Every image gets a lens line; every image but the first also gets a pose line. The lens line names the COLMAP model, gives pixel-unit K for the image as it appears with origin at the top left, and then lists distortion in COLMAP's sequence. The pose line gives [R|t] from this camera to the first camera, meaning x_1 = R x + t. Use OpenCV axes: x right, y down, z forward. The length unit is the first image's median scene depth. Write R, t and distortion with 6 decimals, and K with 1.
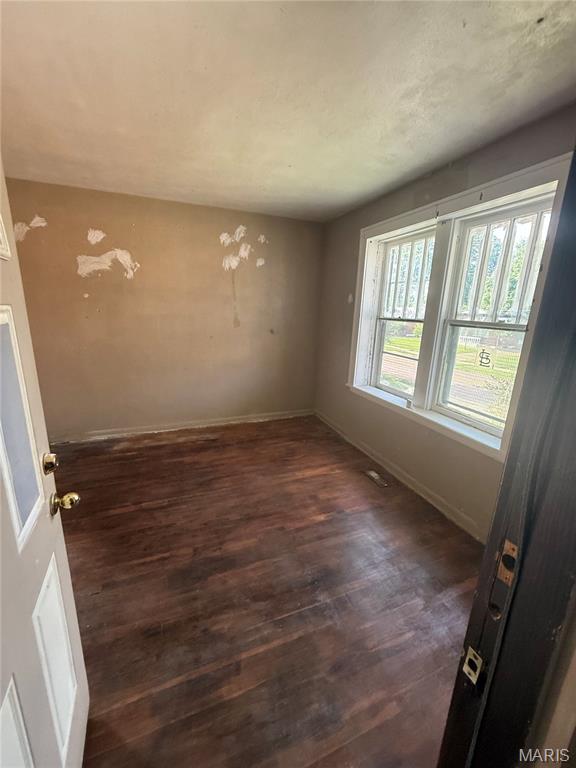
lens RADIAL K [[306.6, 0, 288.7], [0, 306.6, 383.0], [0, 0, 1]] dist [-0.000190, -0.000263]
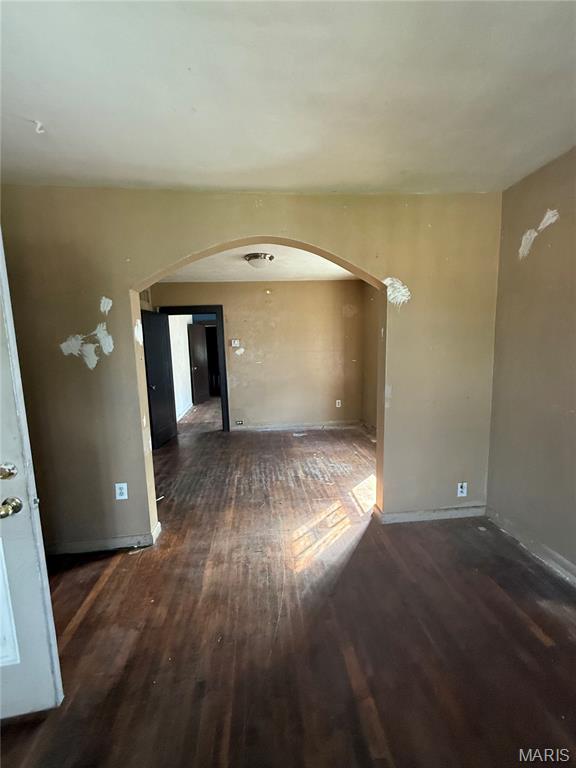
lens RADIAL K [[306.6, 0, 289.5], [0, 306.6, 383.3], [0, 0, 1]] dist [-0.000190, -0.000263]
pose [[-0.268869, 0.094857, -0.958494, 0.018172], [-0.212787, 0.964700, 0.155161, -0.147706], [0.939378, 0.245673, -0.239194, 0.666363]]
